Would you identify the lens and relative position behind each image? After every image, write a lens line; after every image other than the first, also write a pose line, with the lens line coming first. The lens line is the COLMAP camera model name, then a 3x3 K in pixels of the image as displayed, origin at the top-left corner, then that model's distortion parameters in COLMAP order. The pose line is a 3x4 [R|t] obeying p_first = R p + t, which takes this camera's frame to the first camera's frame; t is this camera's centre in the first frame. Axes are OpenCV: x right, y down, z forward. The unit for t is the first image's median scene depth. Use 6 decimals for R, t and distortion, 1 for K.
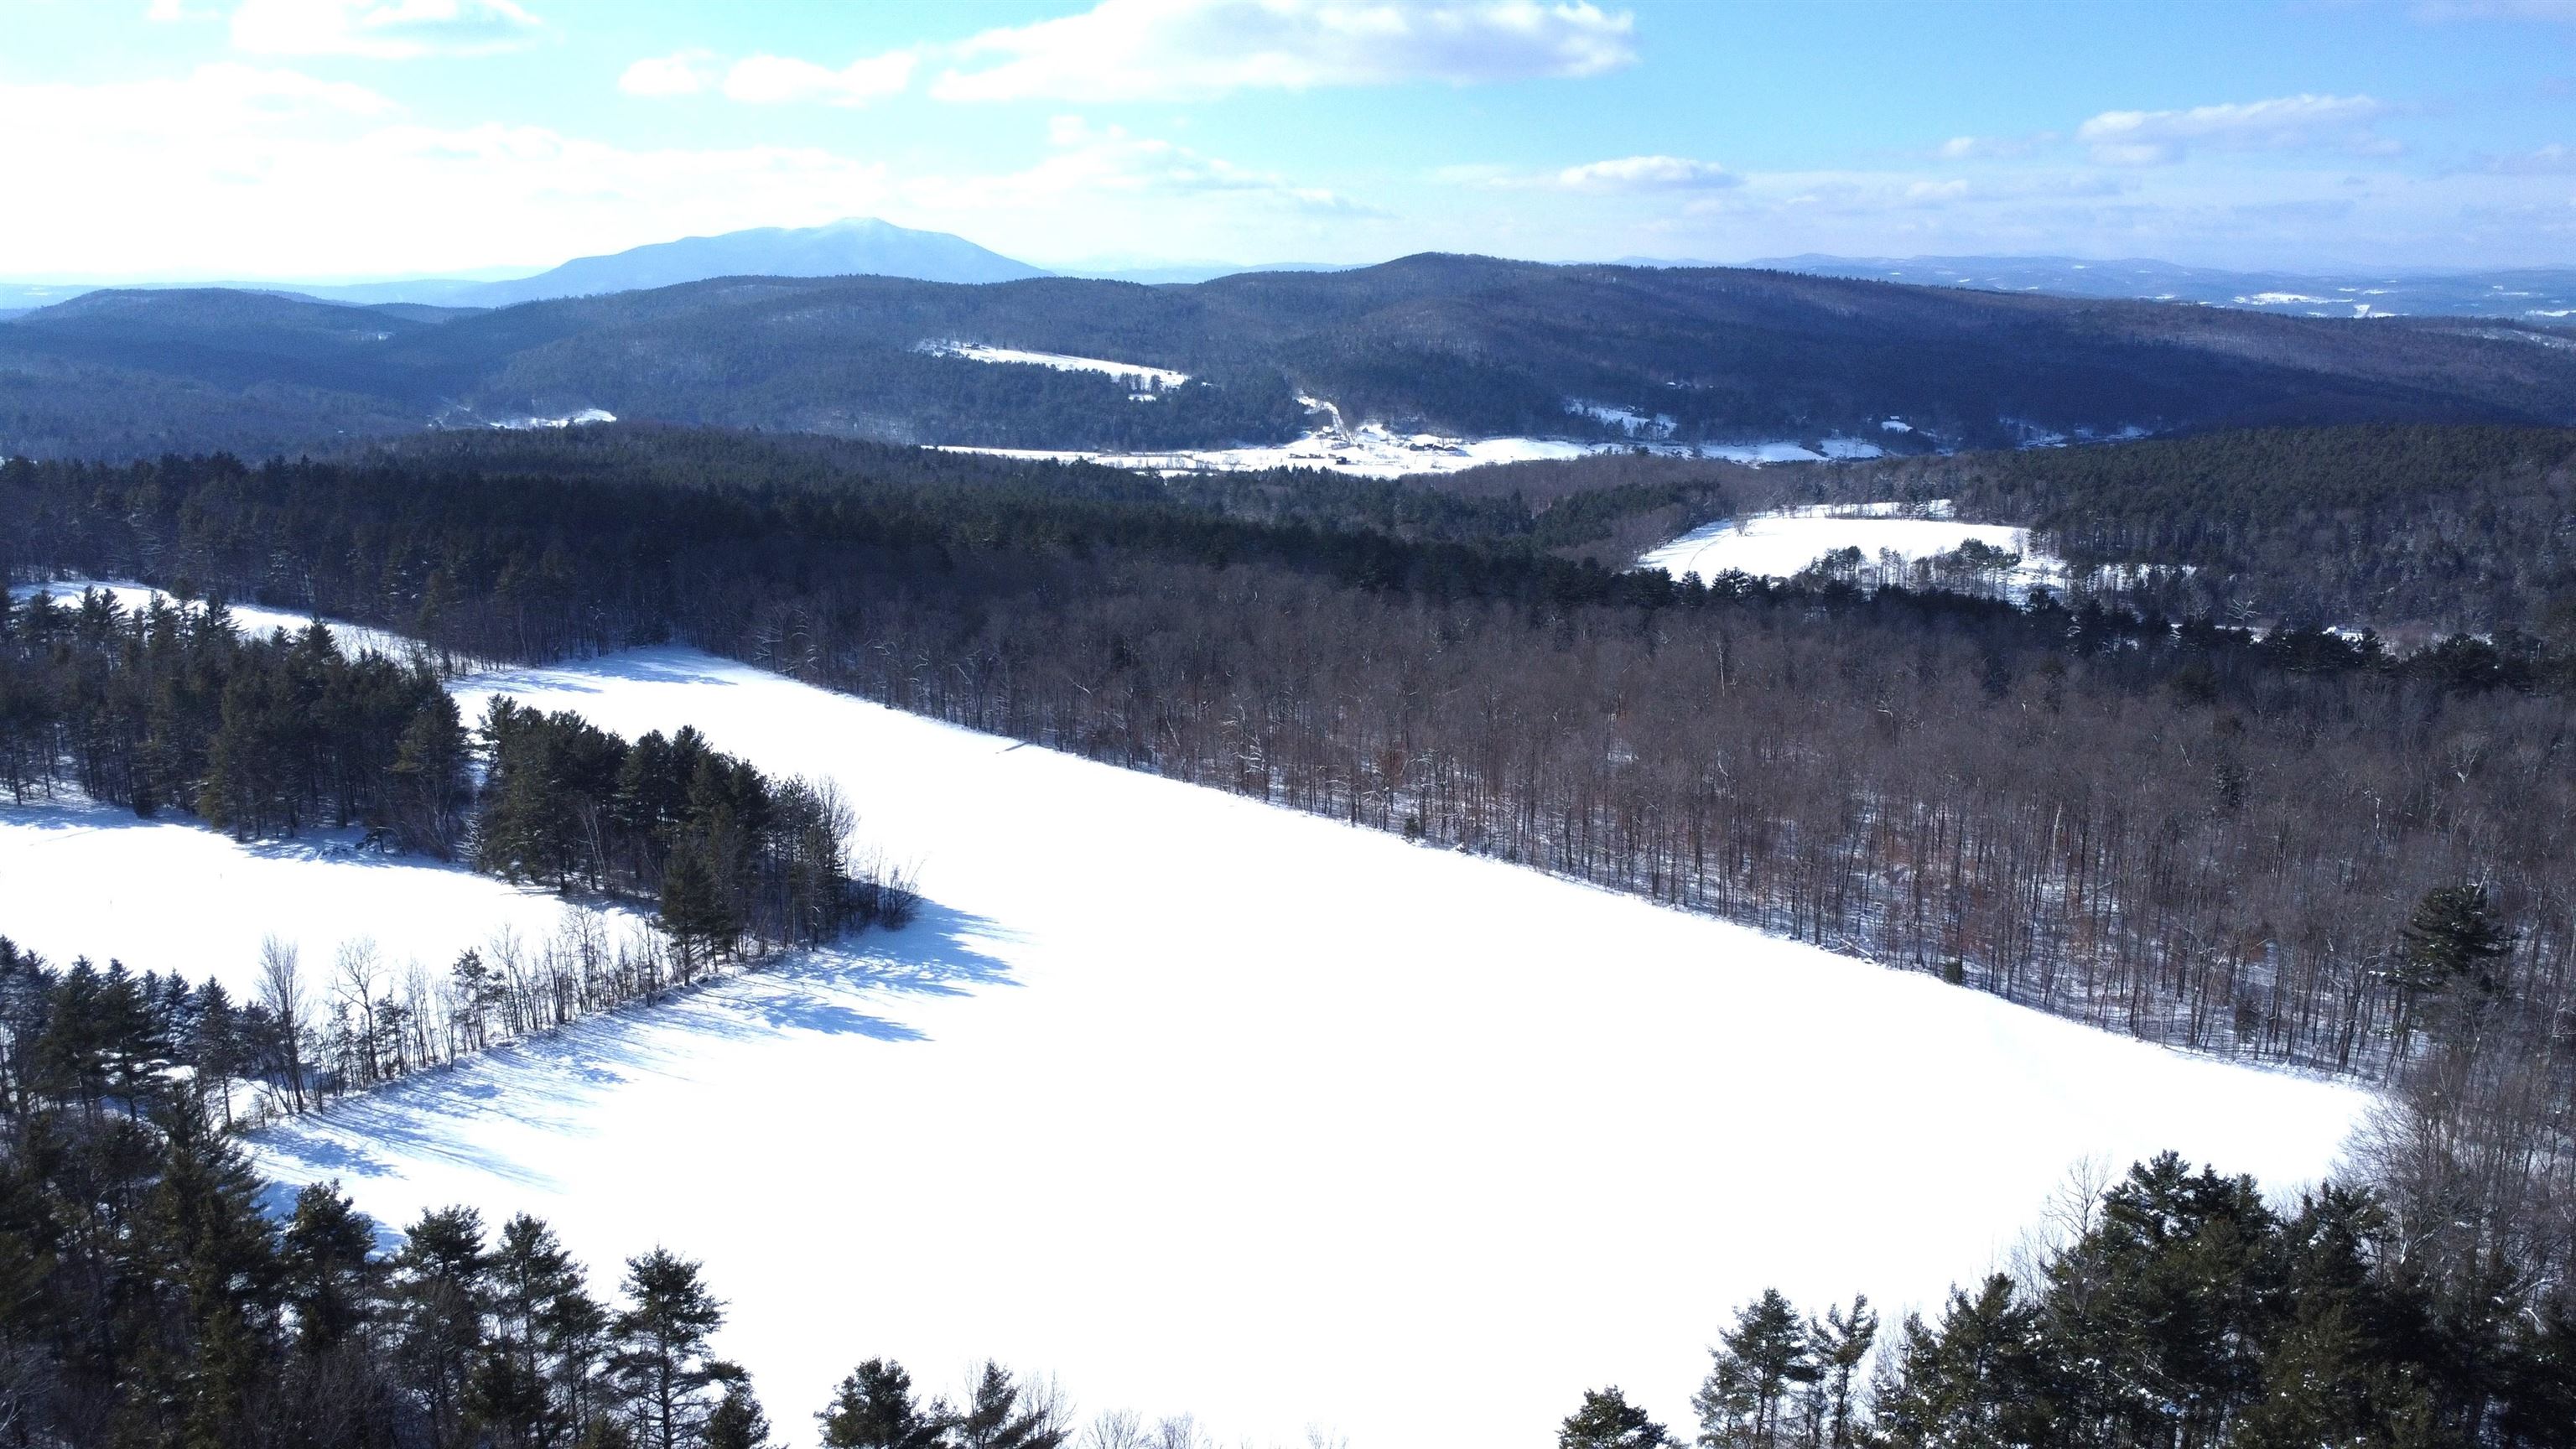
lens RADIAL K [[1856.3, 0, 1288.0], [0, 1856.3, 724.5], [0, 0, 1]] dist [-0.019701, -0.020104]
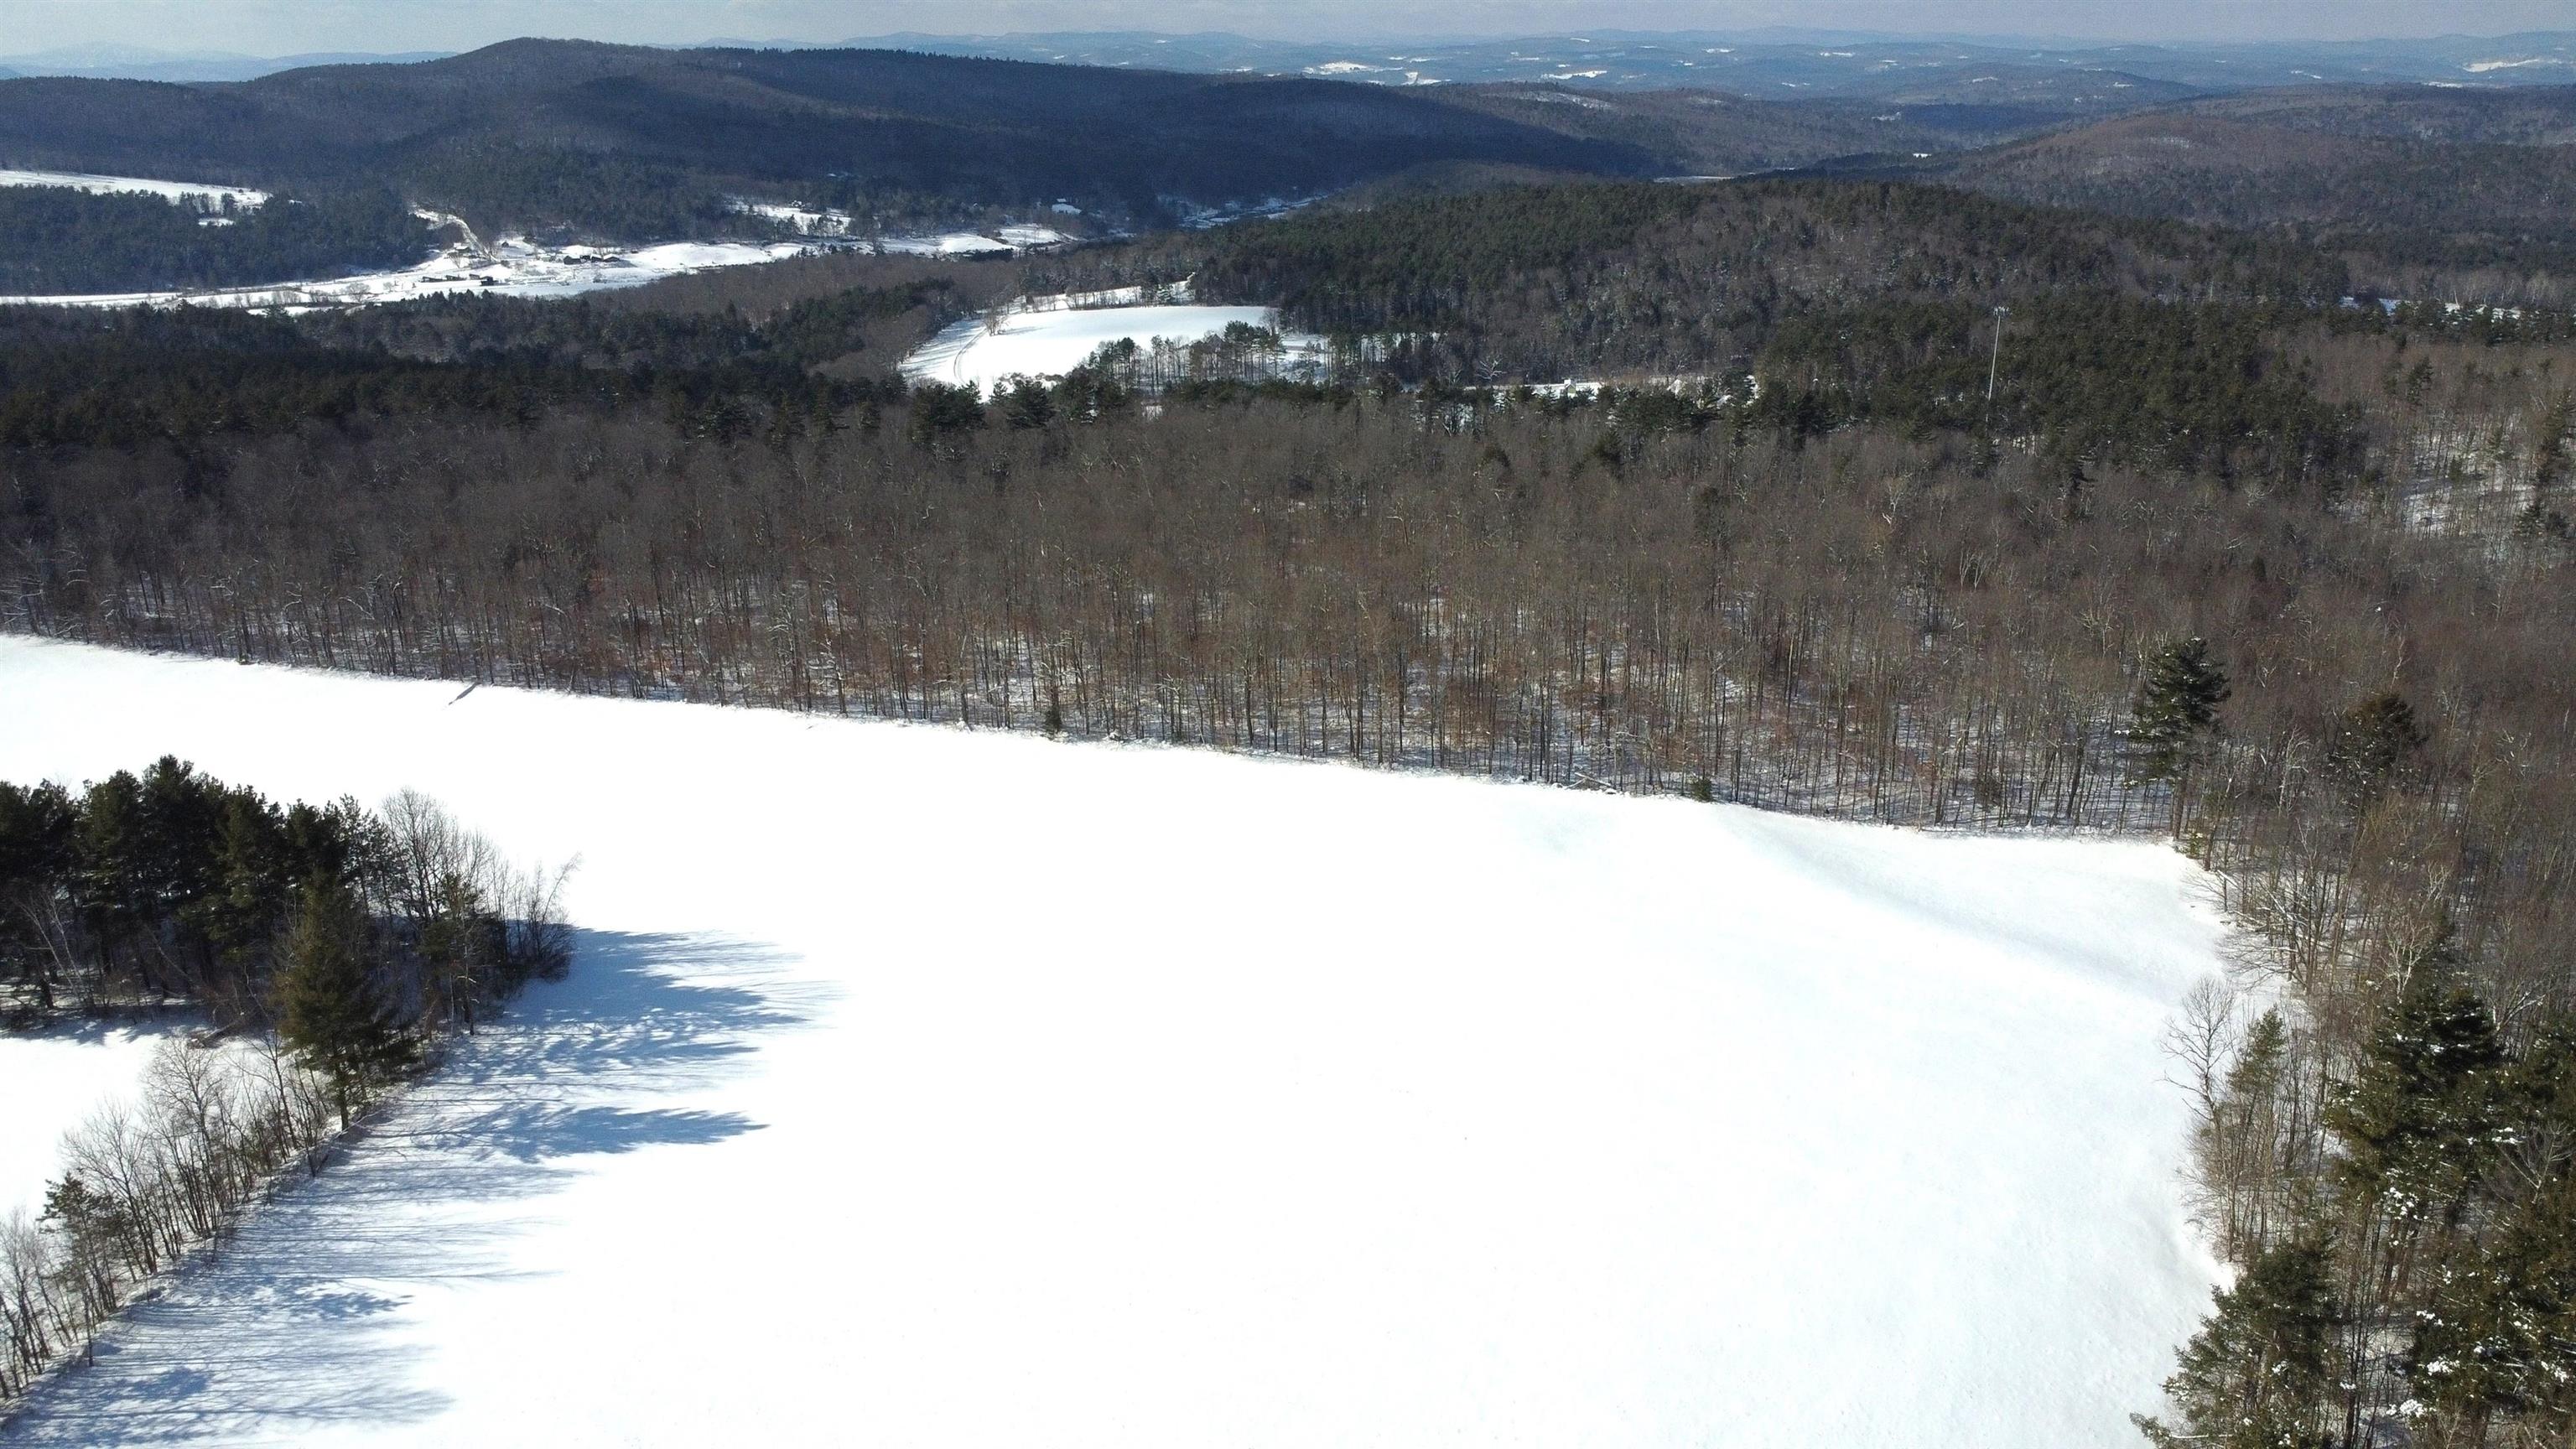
lens RADIAL K [[1856.3, 0, 1288.0], [0, 1856.3, 724.5], [0, 0, 1]] dist [-0.019701, -0.020104]
pose [[0.895029, -0.162591, 0.415317, -0.040439], [0.116445, 0.984074, 0.134305, -0.009806], [-0.430539, -0.071846, 0.899708, 0.032758]]
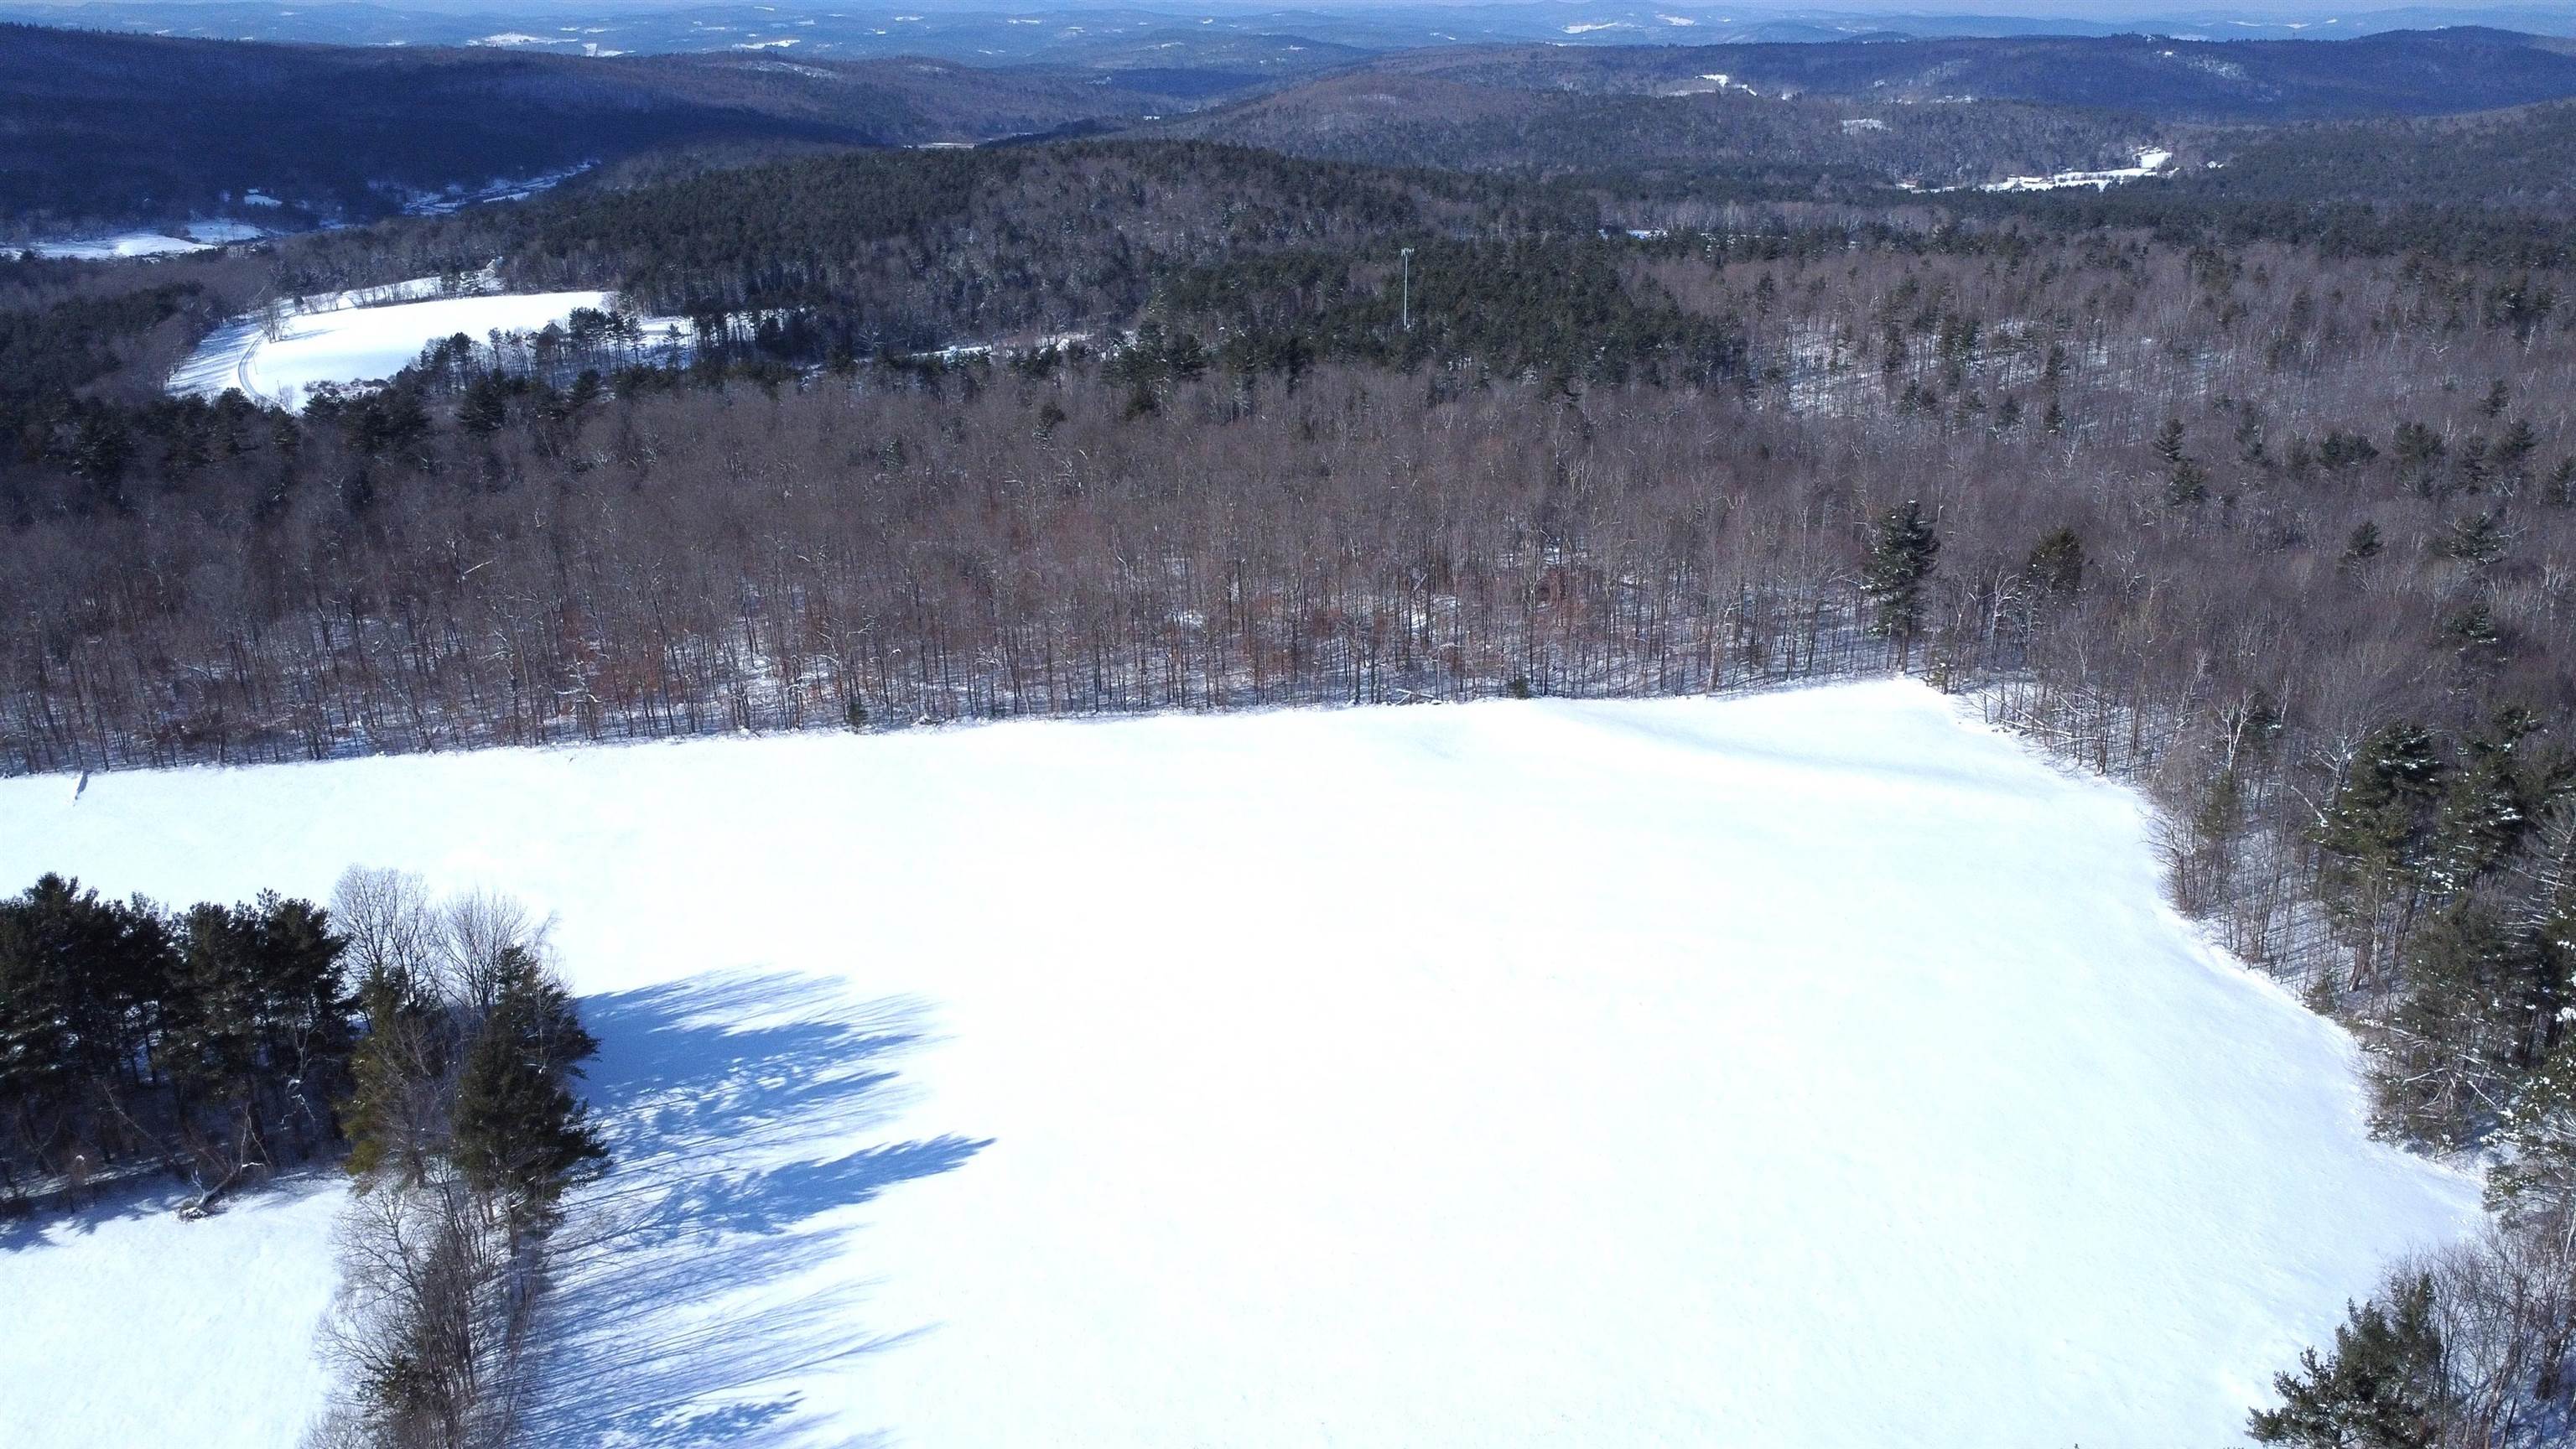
lens RADIAL K [[1856.3, 0, 1288.0], [0, 1856.3, 724.5], [0, 0, 1]] dist [-0.019701, -0.020104]
pose [[0.642786, -0.280236, 0.712947, -0.081733], [0.187364, 0.959931, 0.208392, -0.015597], [-0.742779, -0.000371, 0.669537, 0.061406]]
